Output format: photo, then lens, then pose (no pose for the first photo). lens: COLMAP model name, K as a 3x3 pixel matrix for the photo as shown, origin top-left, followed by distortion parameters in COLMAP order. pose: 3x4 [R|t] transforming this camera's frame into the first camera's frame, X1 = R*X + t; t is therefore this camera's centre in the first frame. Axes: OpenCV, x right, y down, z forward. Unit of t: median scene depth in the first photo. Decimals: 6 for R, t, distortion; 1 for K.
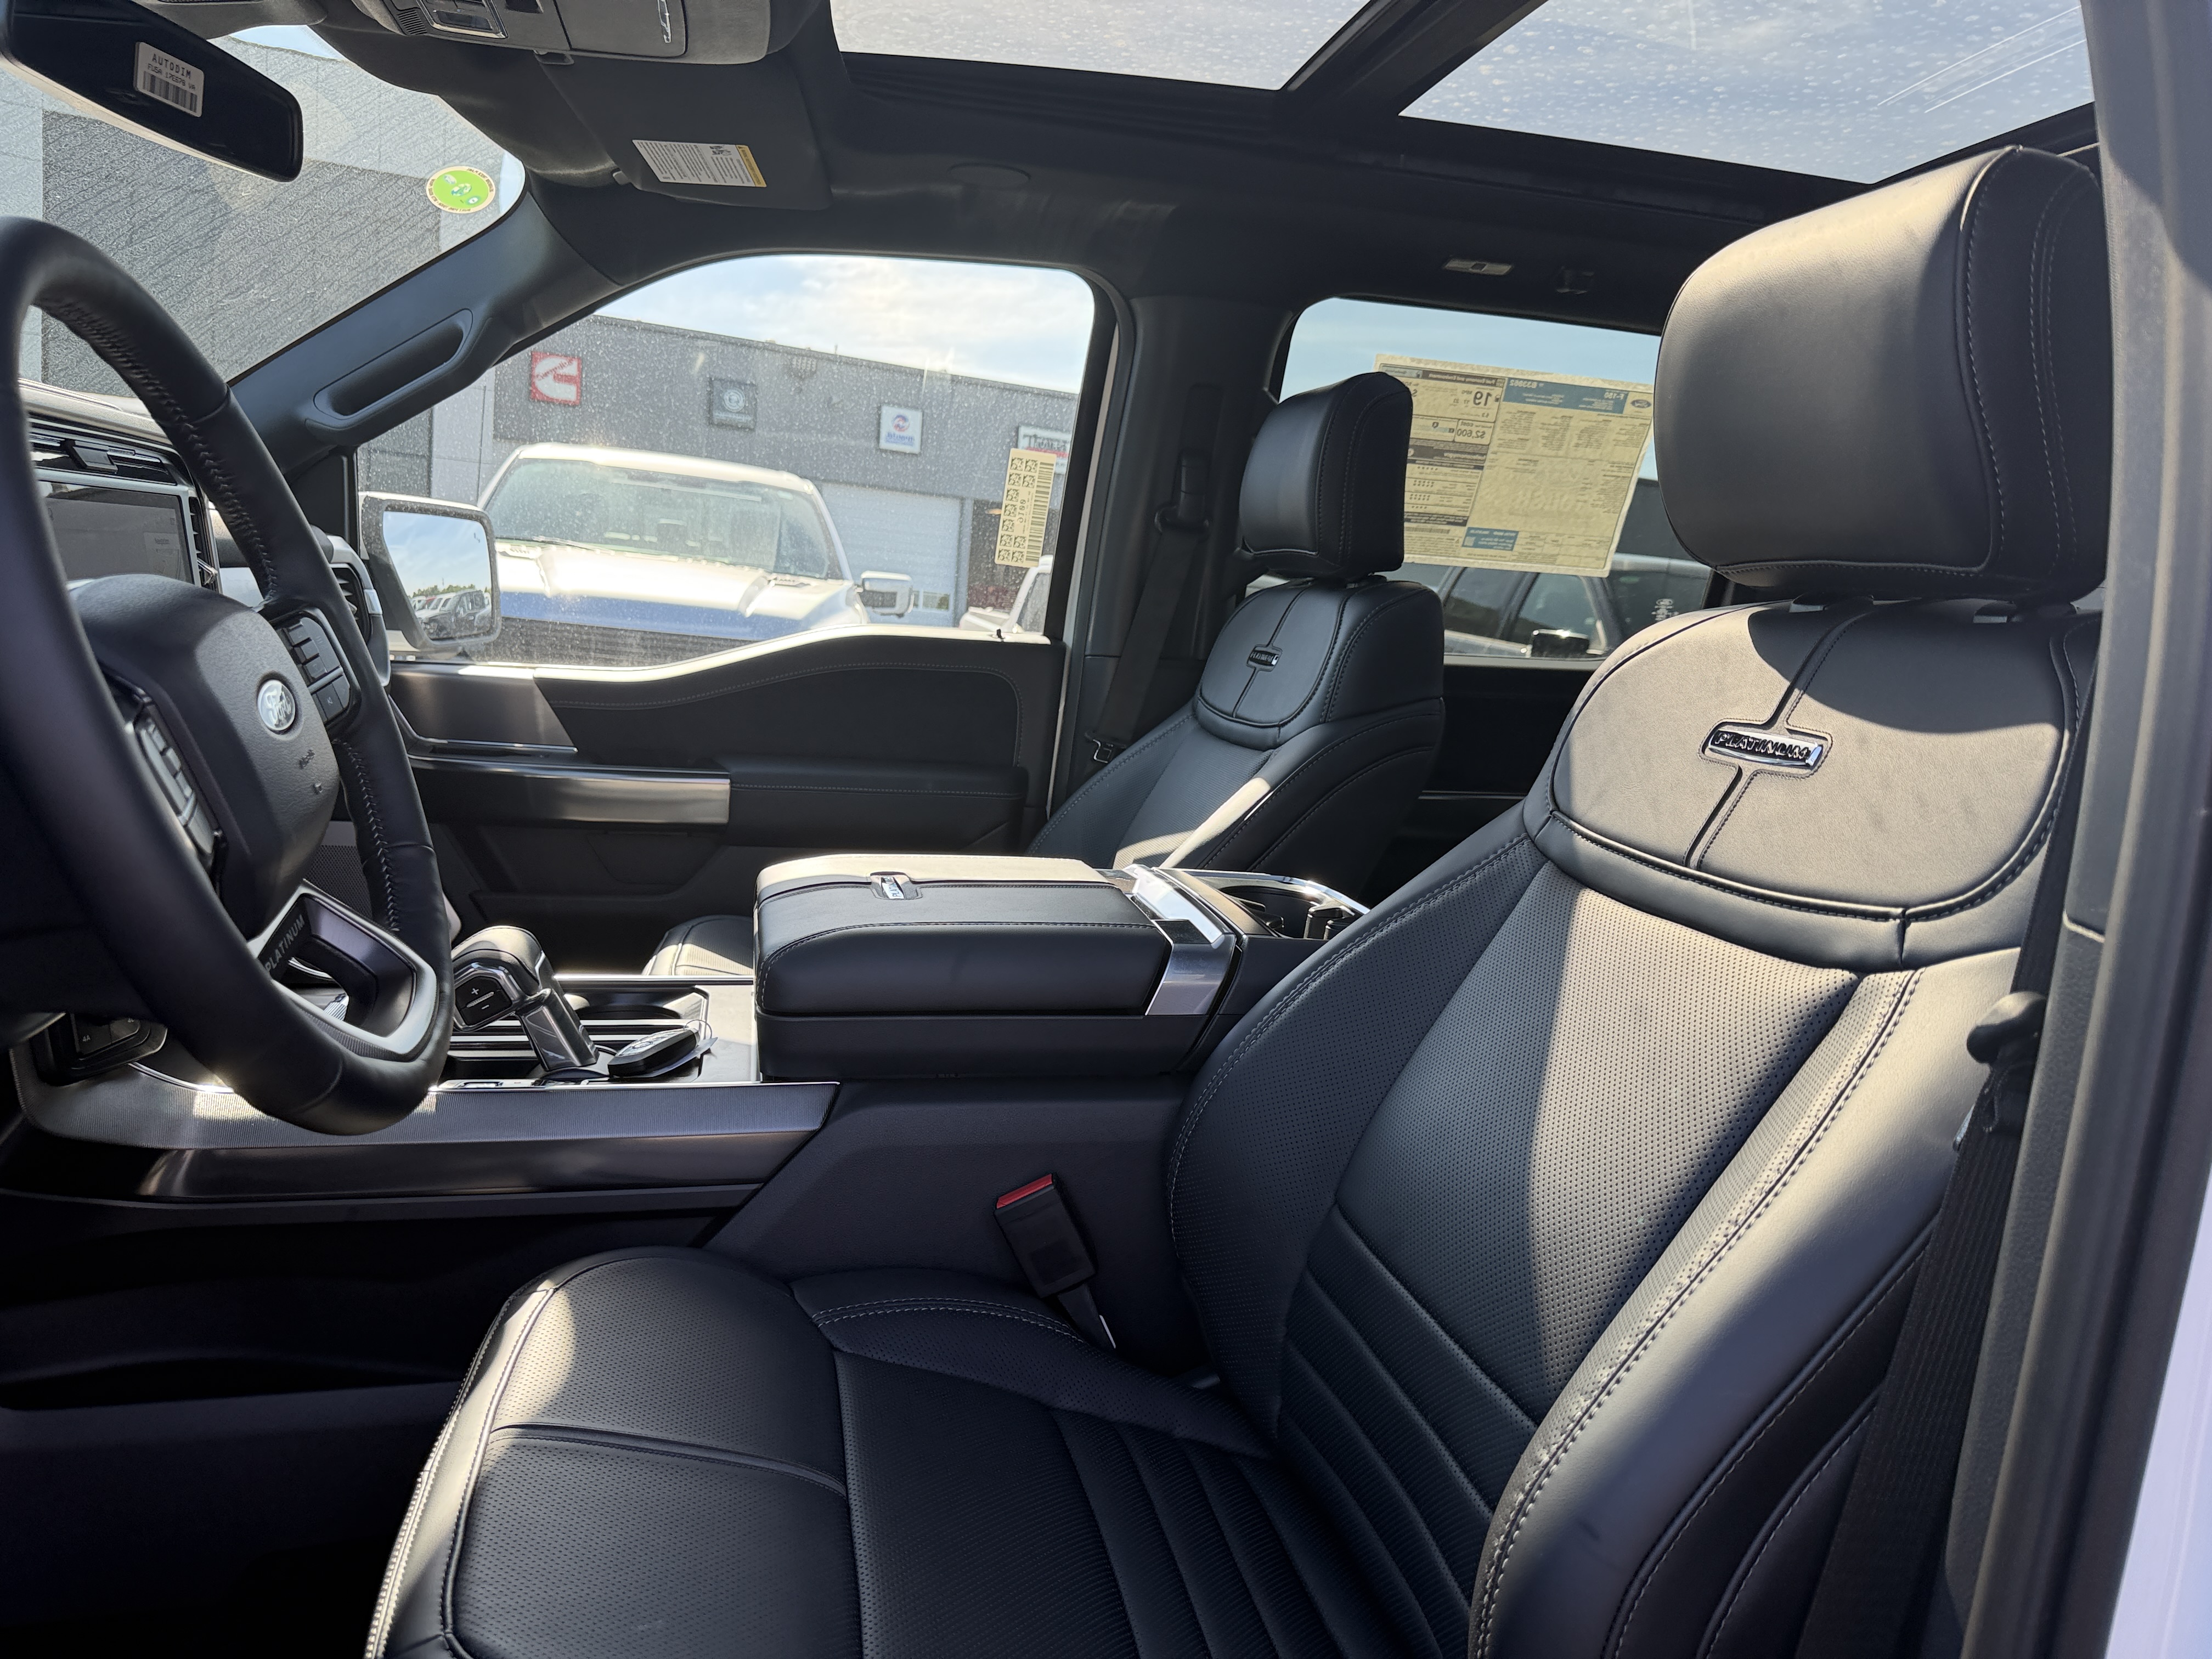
lens RADIAL K [[1540.3, 0, 1122.4], [0, 1540.3, 825.5], [0, 0, 1]] dist [0.143386, -0.287312]
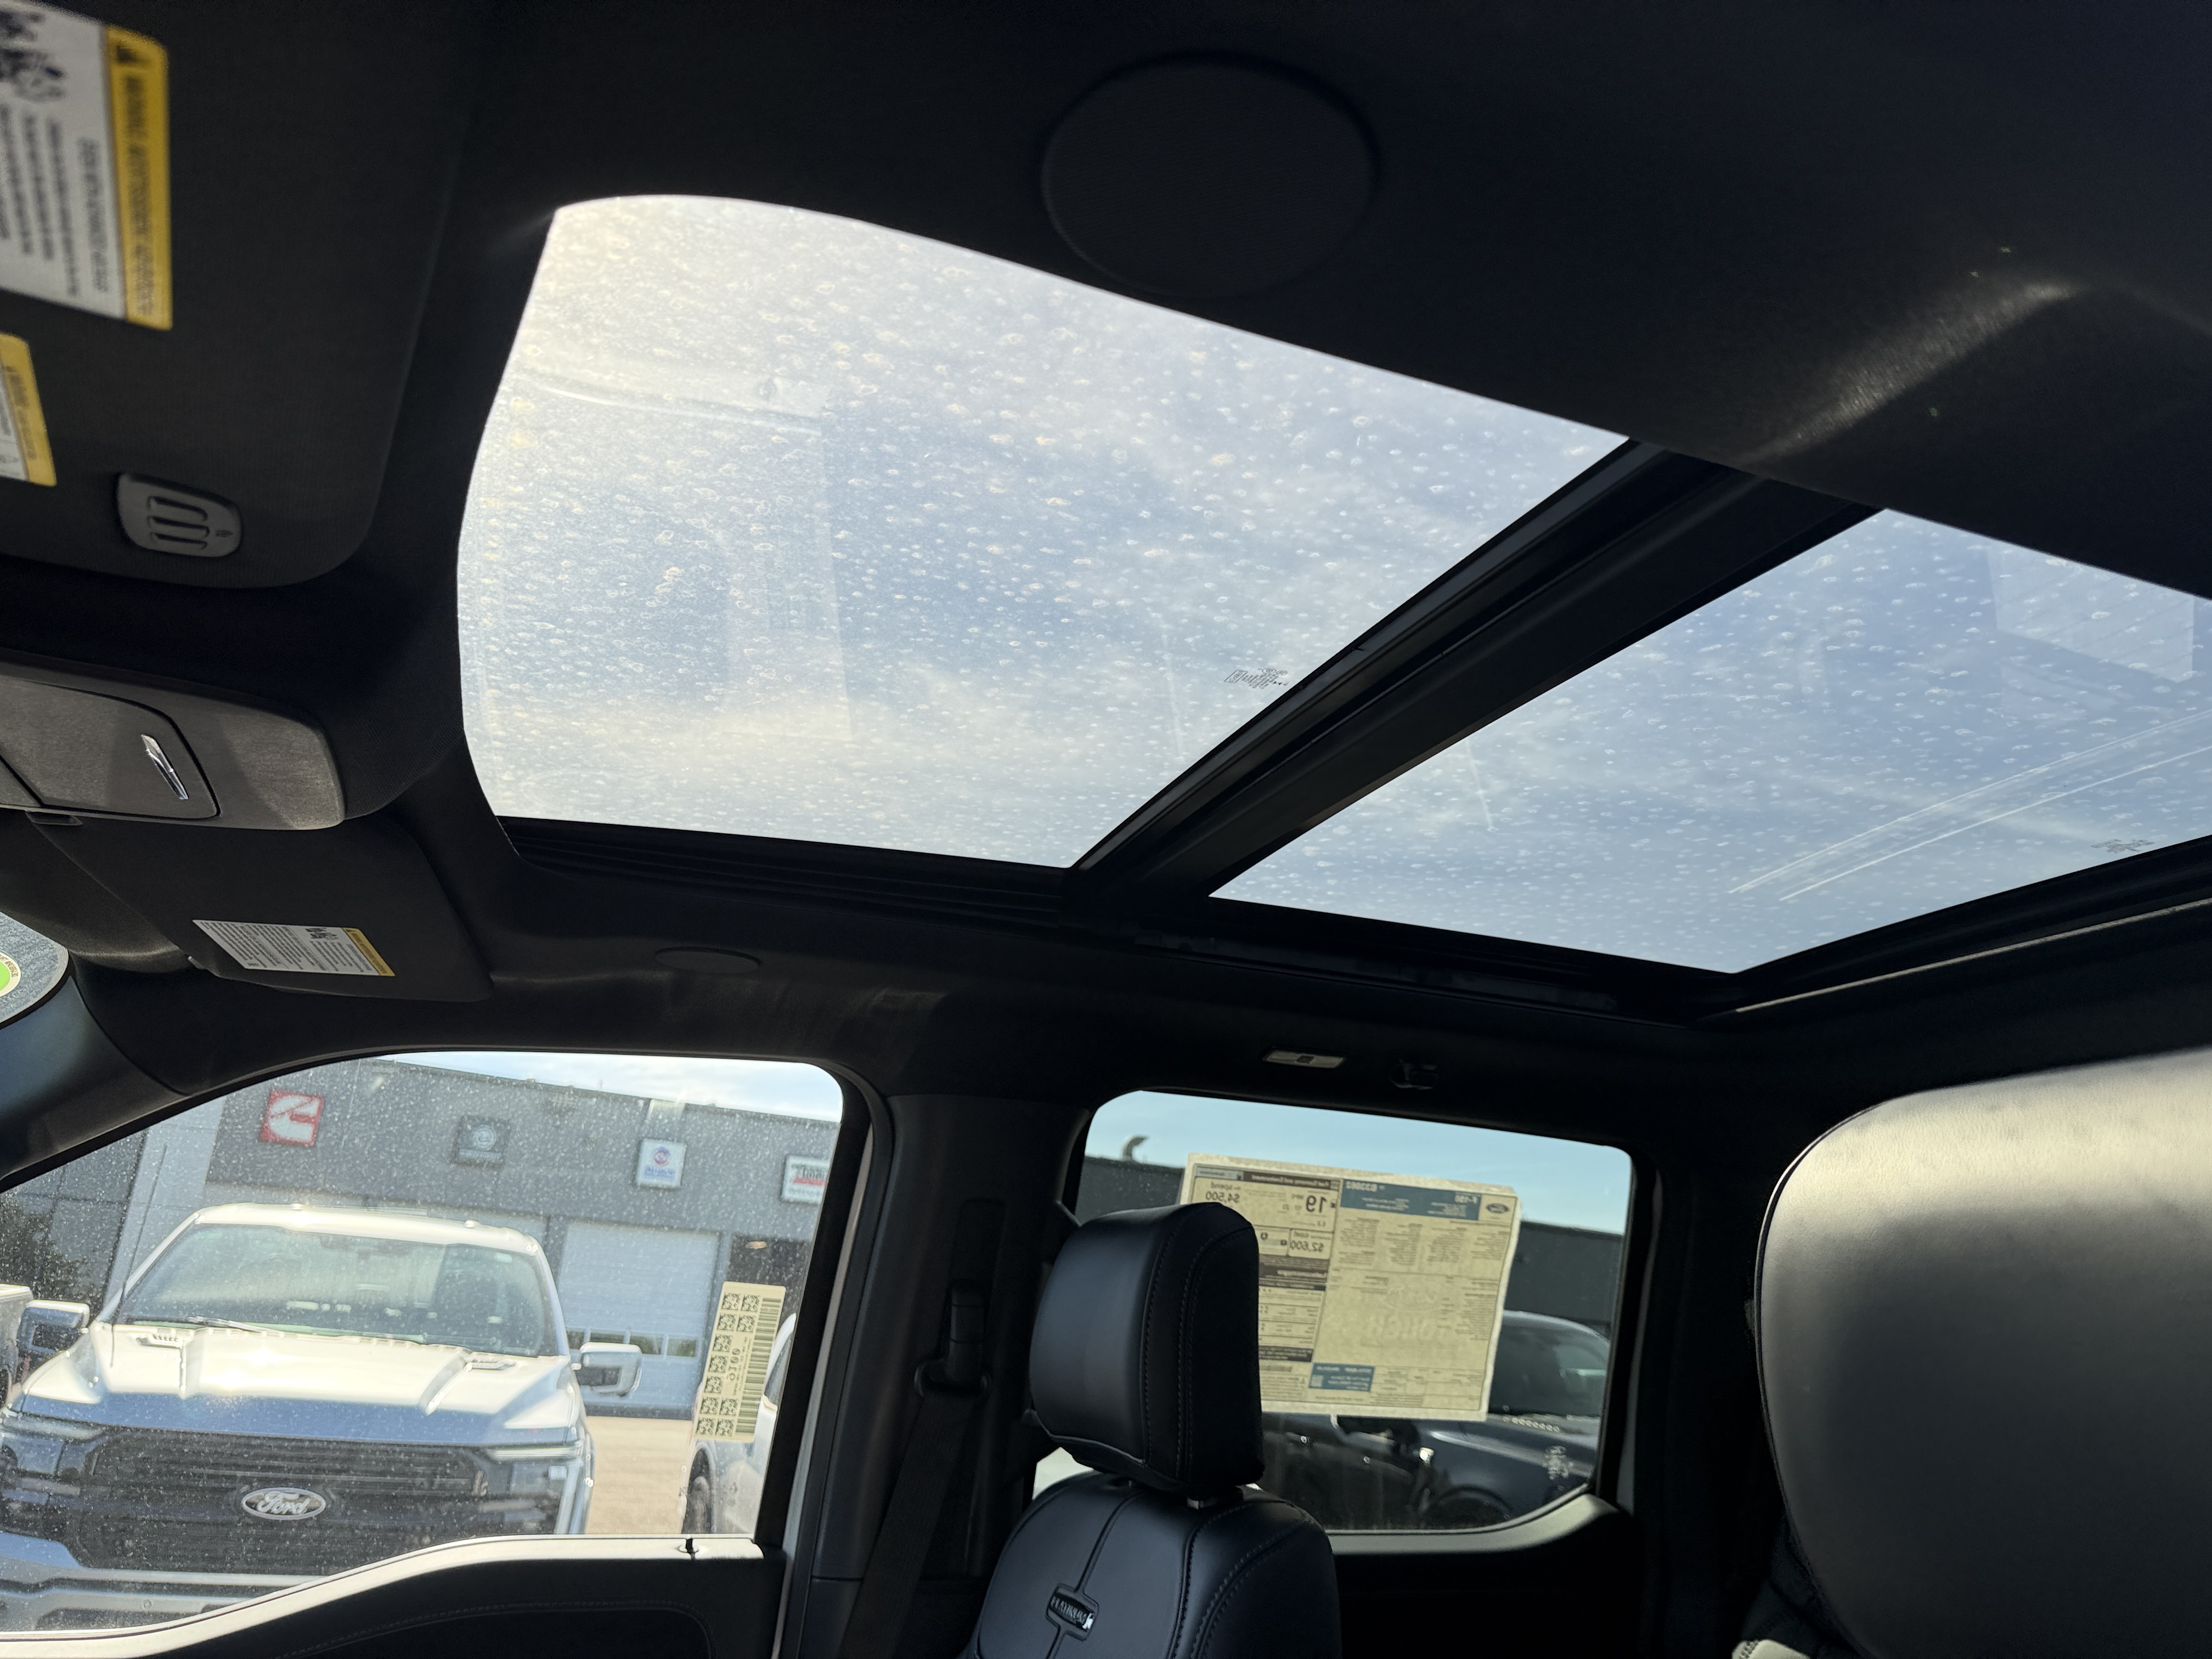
lens RADIAL K [[1540.3, 0, 1122.4], [0, 1540.3, 825.5], [0, 0, 1]] dist [0.143386, -0.287312]
pose [[0.989765, 0.020631, 0.141208, 0.007601], [0.044055, 0.896992, -0.439847, -0.093923], [-0.135737, 0.441566, 0.886902, 0.189726]]
